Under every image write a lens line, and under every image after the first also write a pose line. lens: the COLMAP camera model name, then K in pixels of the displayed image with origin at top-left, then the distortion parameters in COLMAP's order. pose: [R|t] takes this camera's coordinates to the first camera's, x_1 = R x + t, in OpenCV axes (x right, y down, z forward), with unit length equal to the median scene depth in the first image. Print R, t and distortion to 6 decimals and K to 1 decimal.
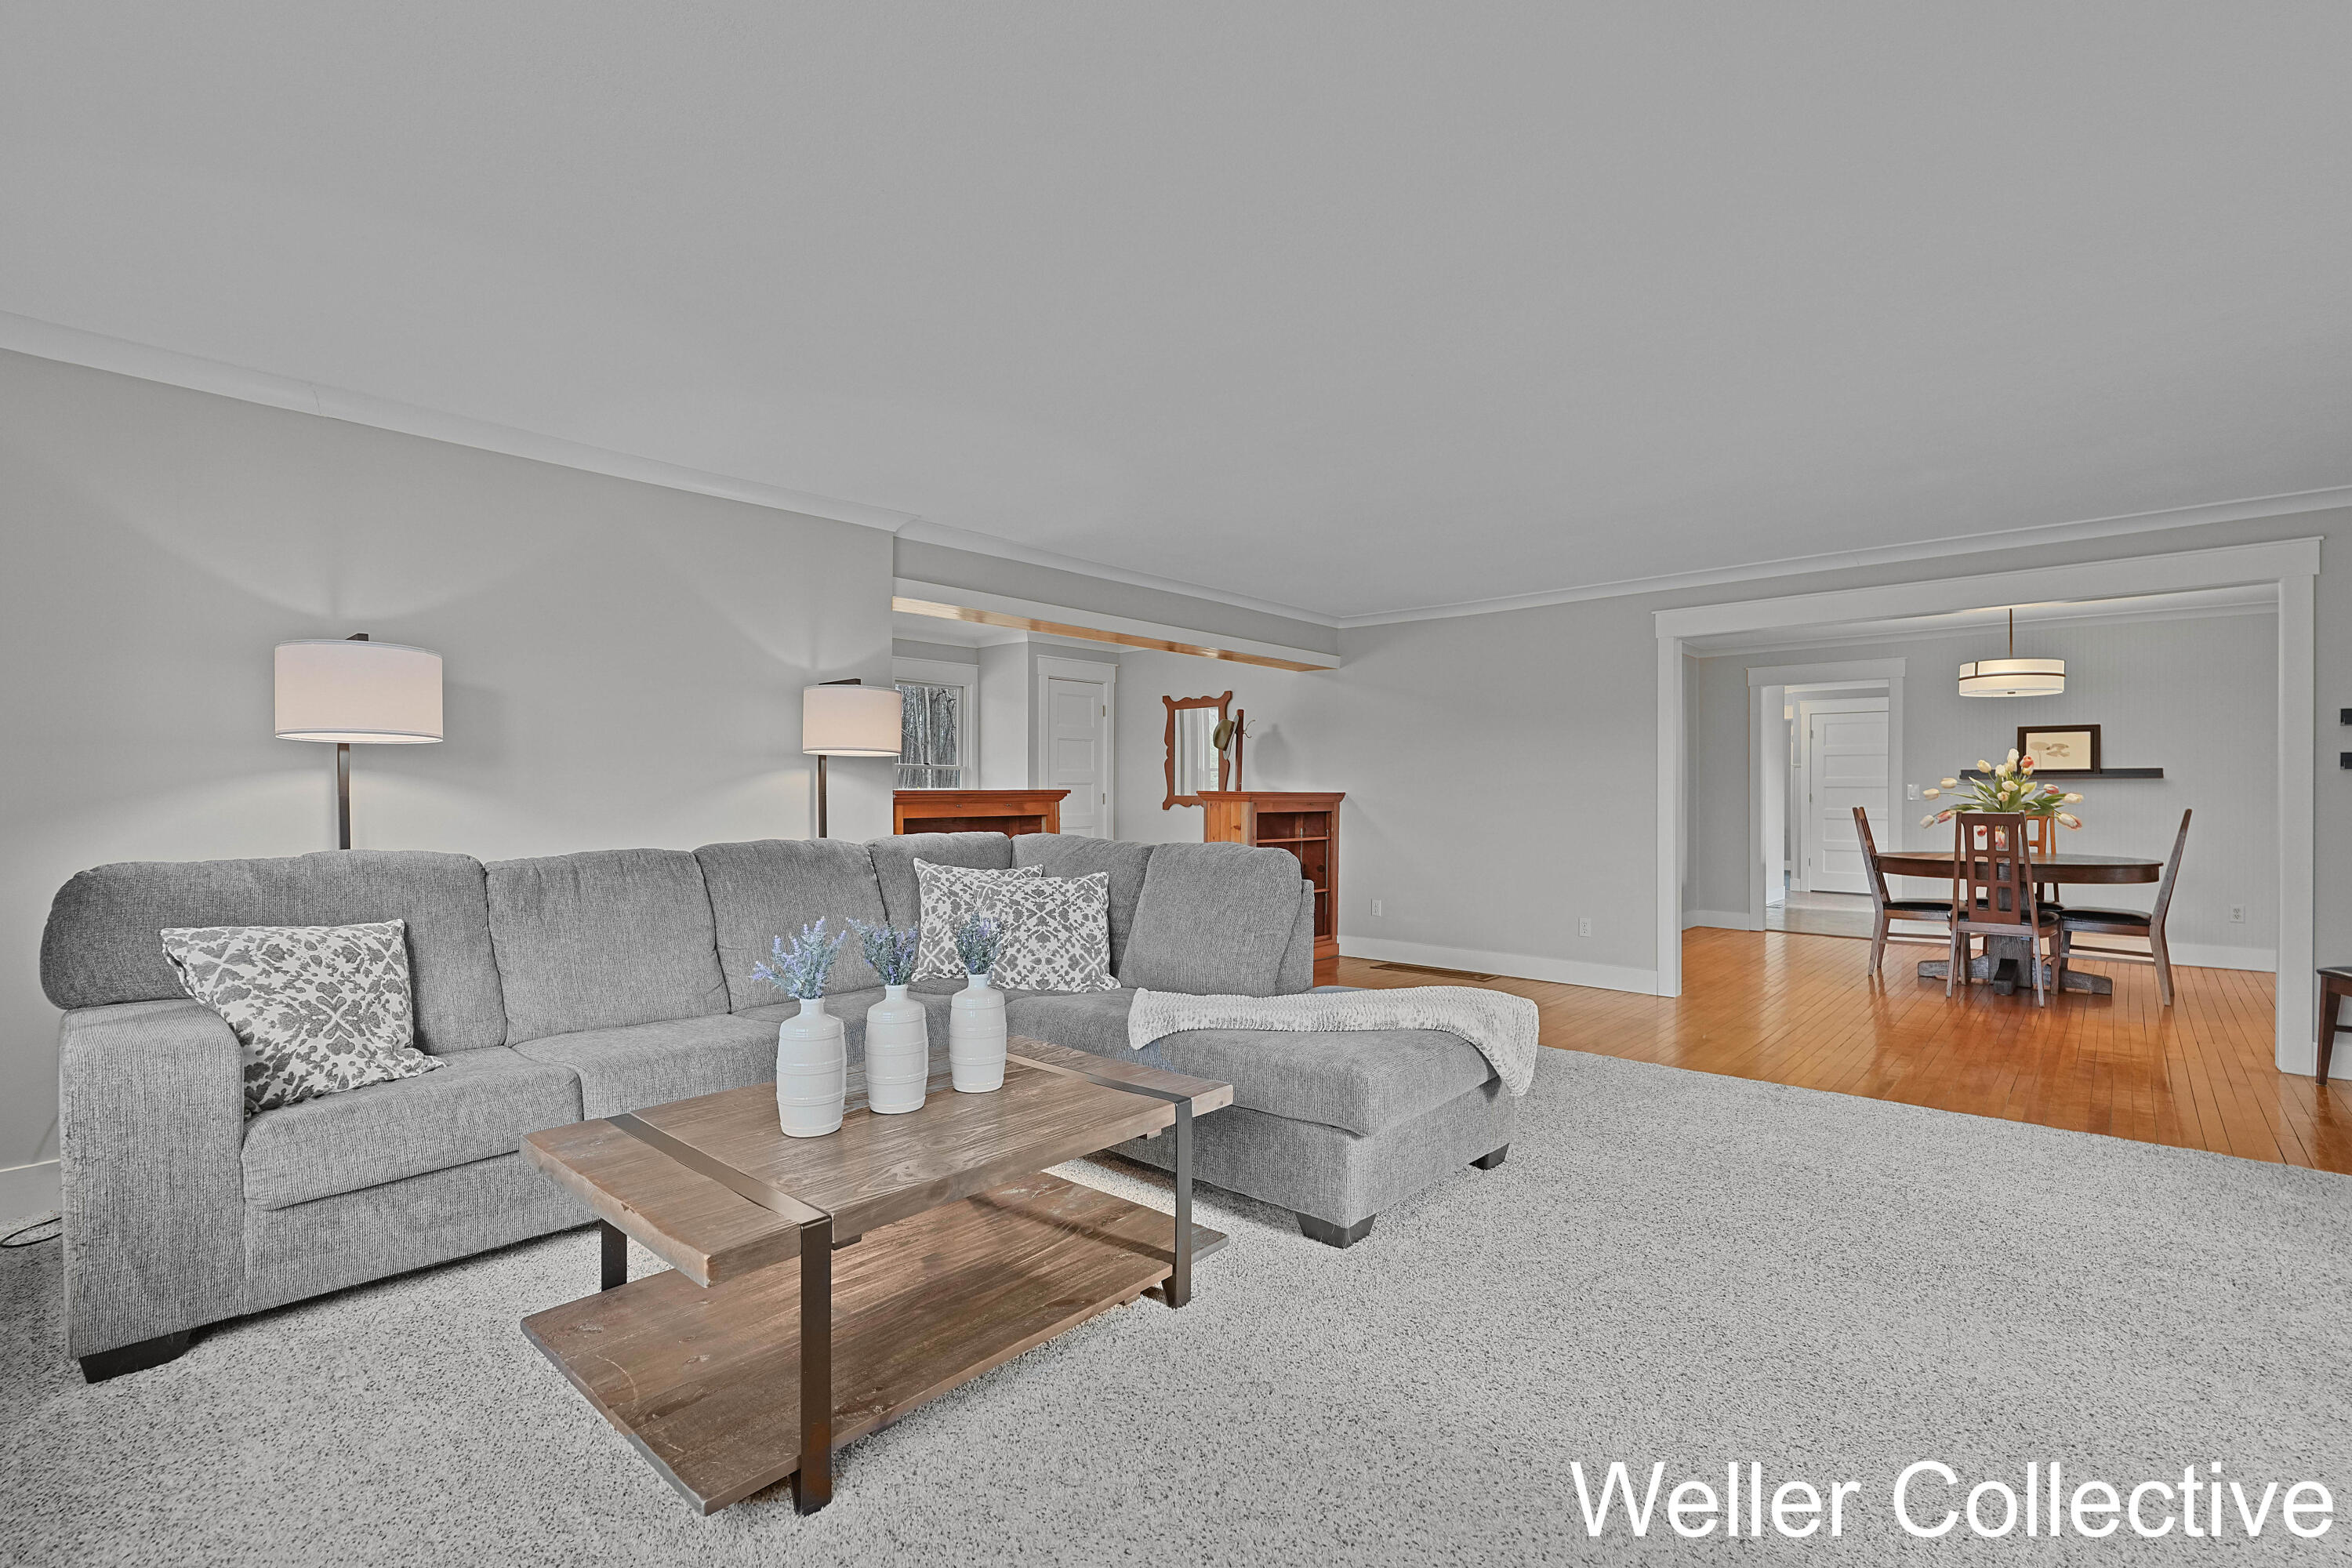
lens RADIAL K [[1062.6, 0, 1176.0], [0, 1062.6, 784.0], [0, 0, 1]] dist [0.000493, -0.000003]
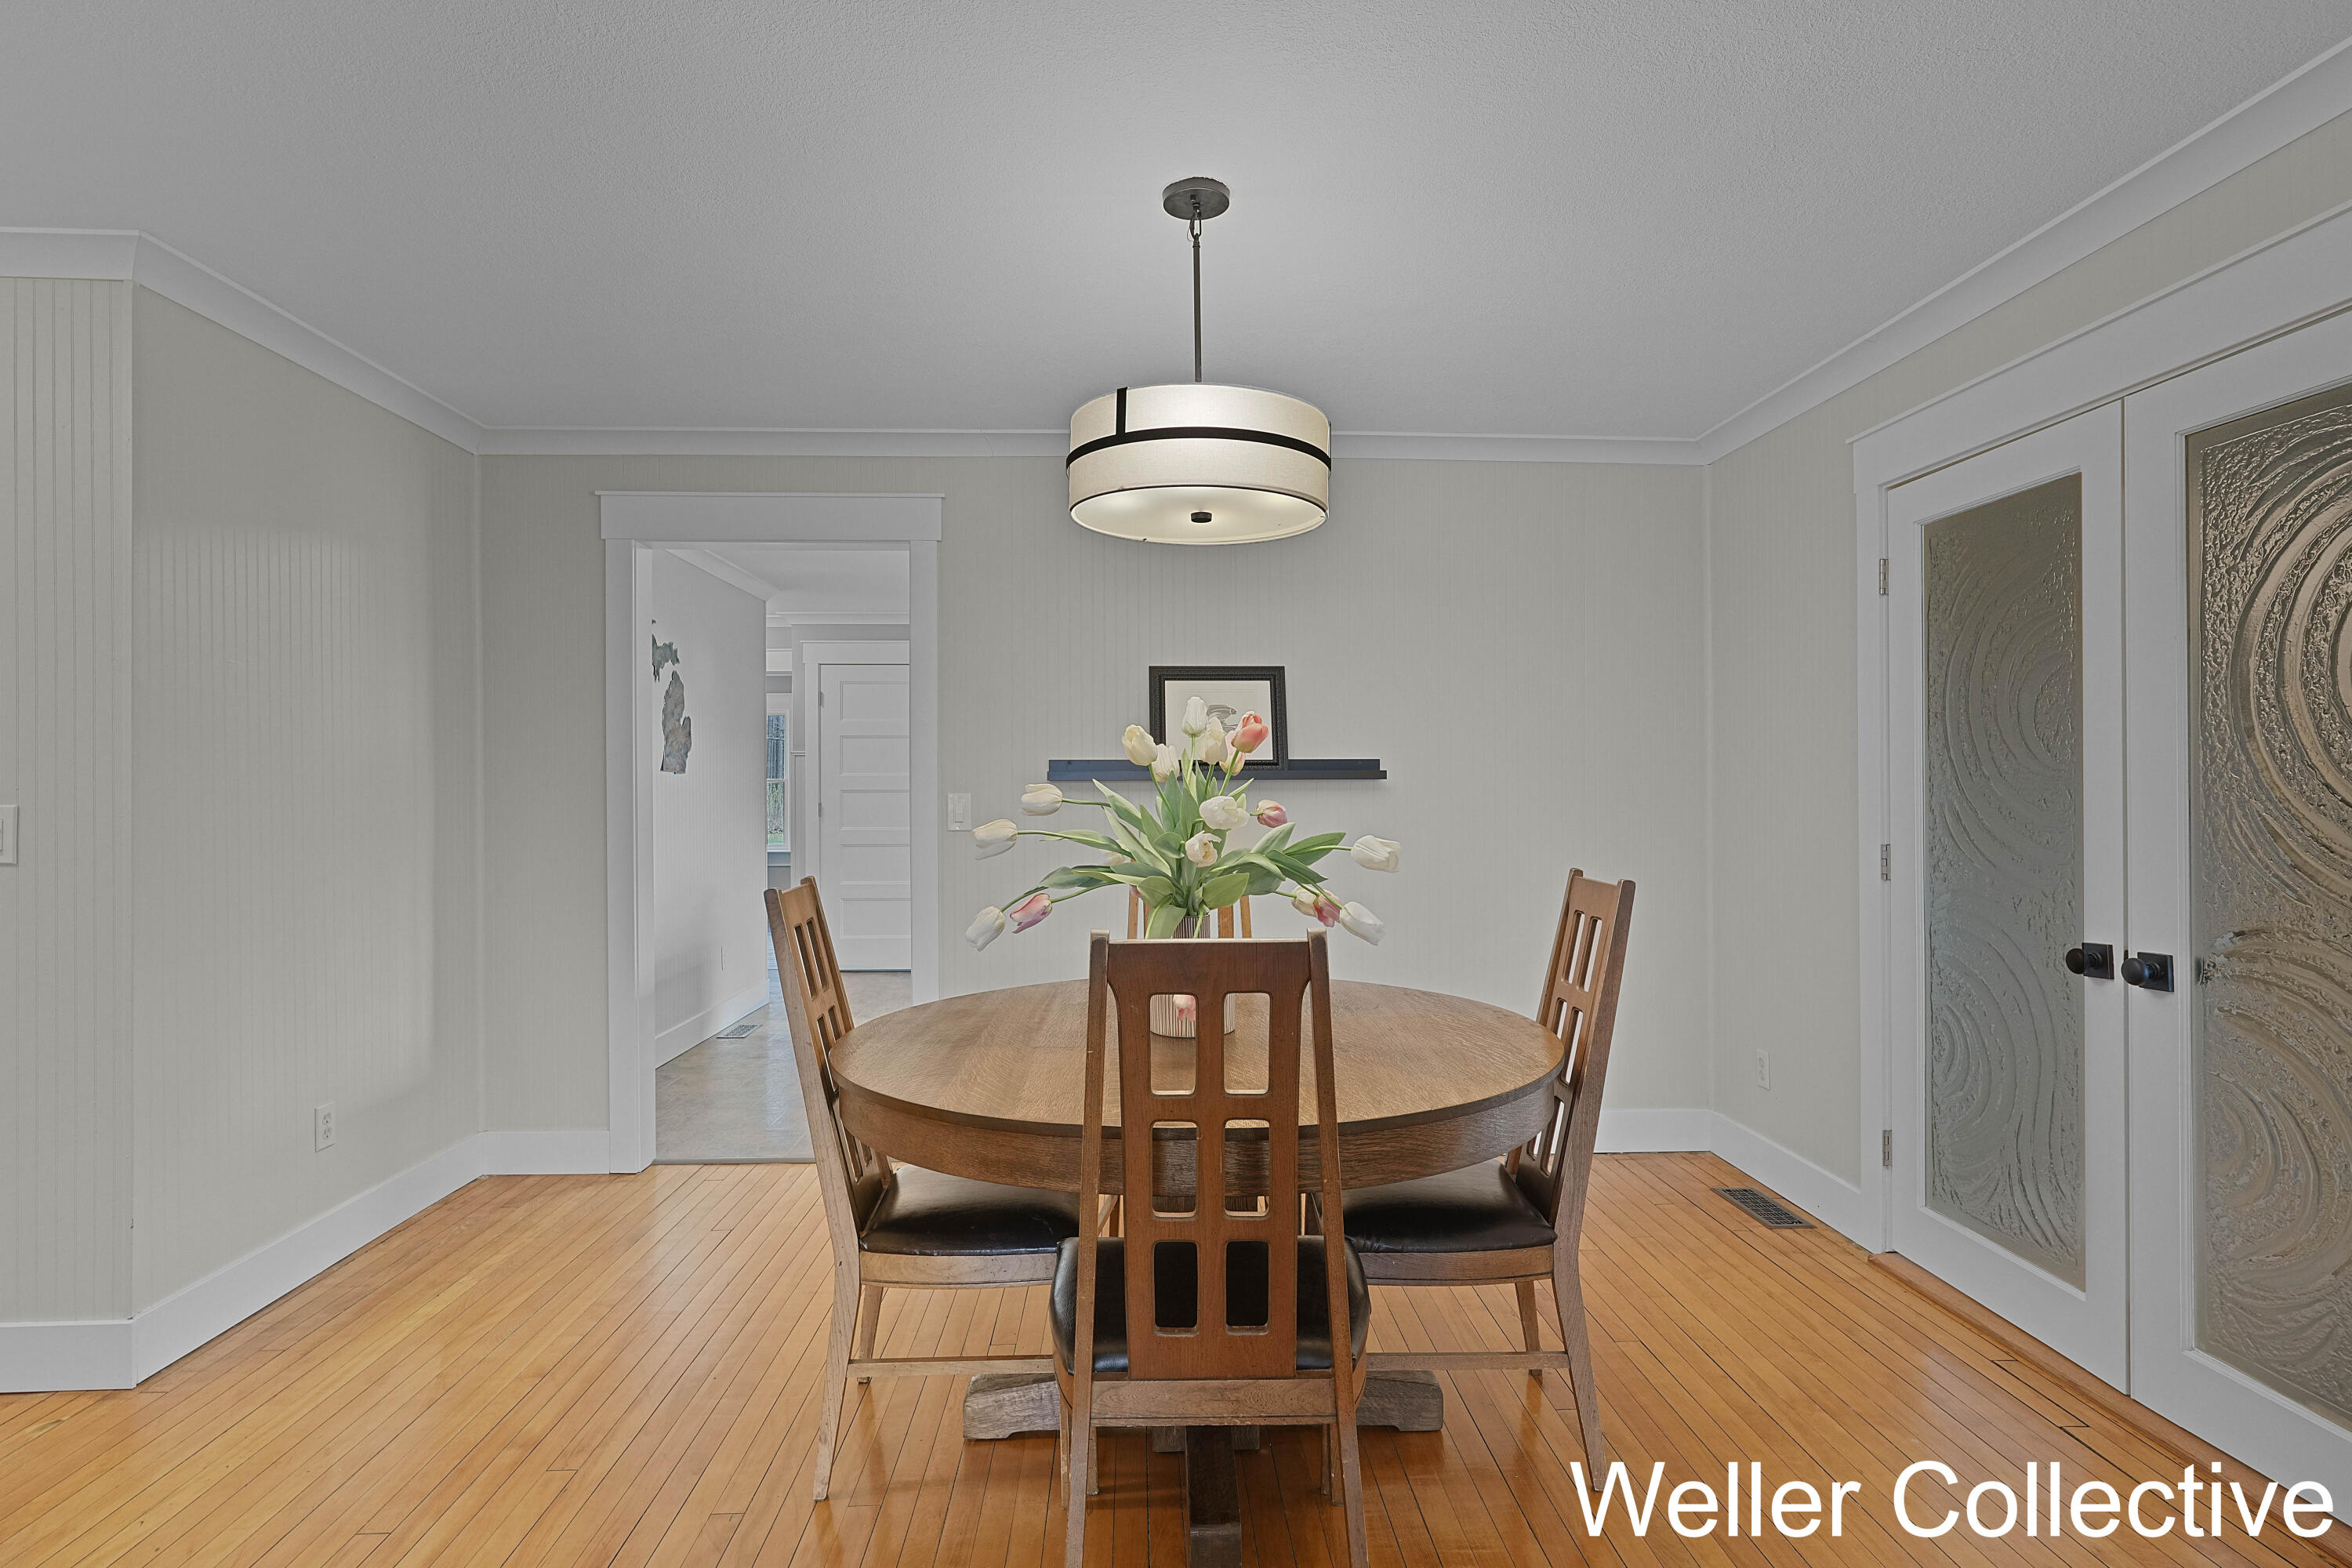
lens RADIAL K [[1287.5, 0, 1176.0], [0, 1287.5, 784.0], [0, 0, 1]] dist [-0.000266, -0.000042]
pose [[0.720704, -0.006235, 0.693215, 0.464641], [0.001548, 0.999972, 0.007385, -0.008191], [-0.693241, -0.004249, 0.720693, 0.661611]]
